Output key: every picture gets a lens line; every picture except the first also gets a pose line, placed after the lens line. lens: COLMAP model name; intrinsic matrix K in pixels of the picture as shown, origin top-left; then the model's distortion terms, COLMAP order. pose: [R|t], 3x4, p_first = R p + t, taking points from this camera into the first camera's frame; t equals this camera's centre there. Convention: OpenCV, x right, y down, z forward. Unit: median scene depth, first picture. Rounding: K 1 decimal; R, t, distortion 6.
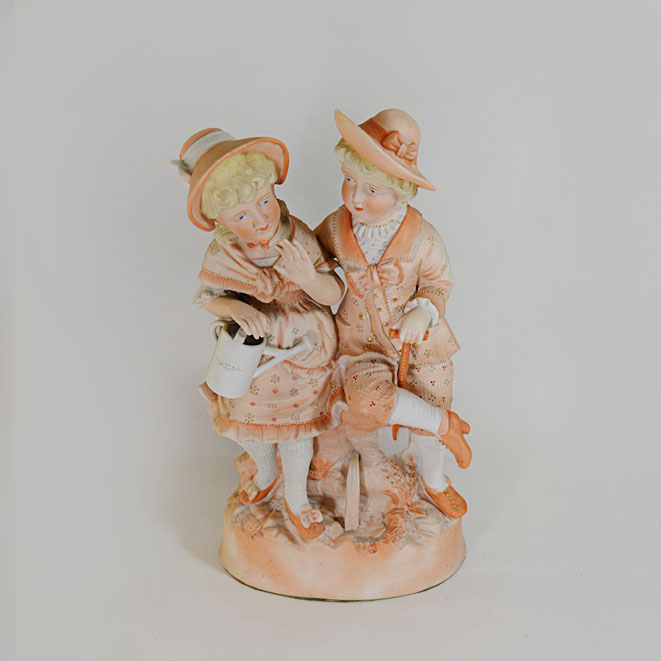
lens RADIAL K [[878.2, 0, 330.5], [0, 878.2, 330.5], [0, 0, 1]] dist [-0.013857, -0.010156]
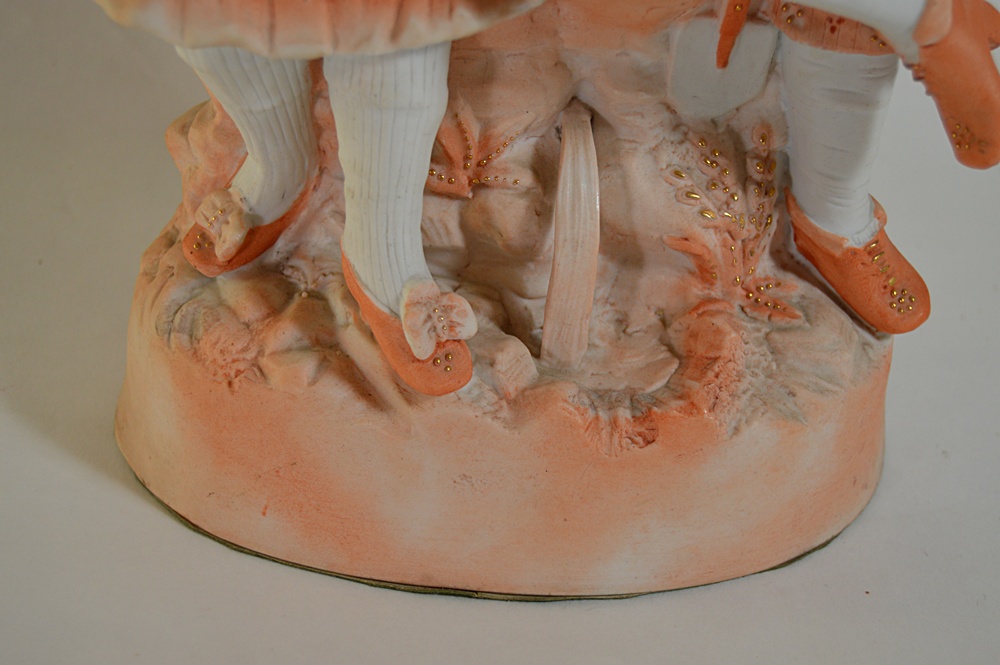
lens RADIAL K [[2113.6, 0, 500.0], [0, 2113.6, 332.5], [0, 0, 1]] dist [-0.005634, -0.007560]
pose [[0.998142, 0.023078, 0.056397, -0.038003], [-0.034875, 0.975293, 0.218144, 0.060672], [-0.049969, -0.219705, 0.974286, 0.303426]]
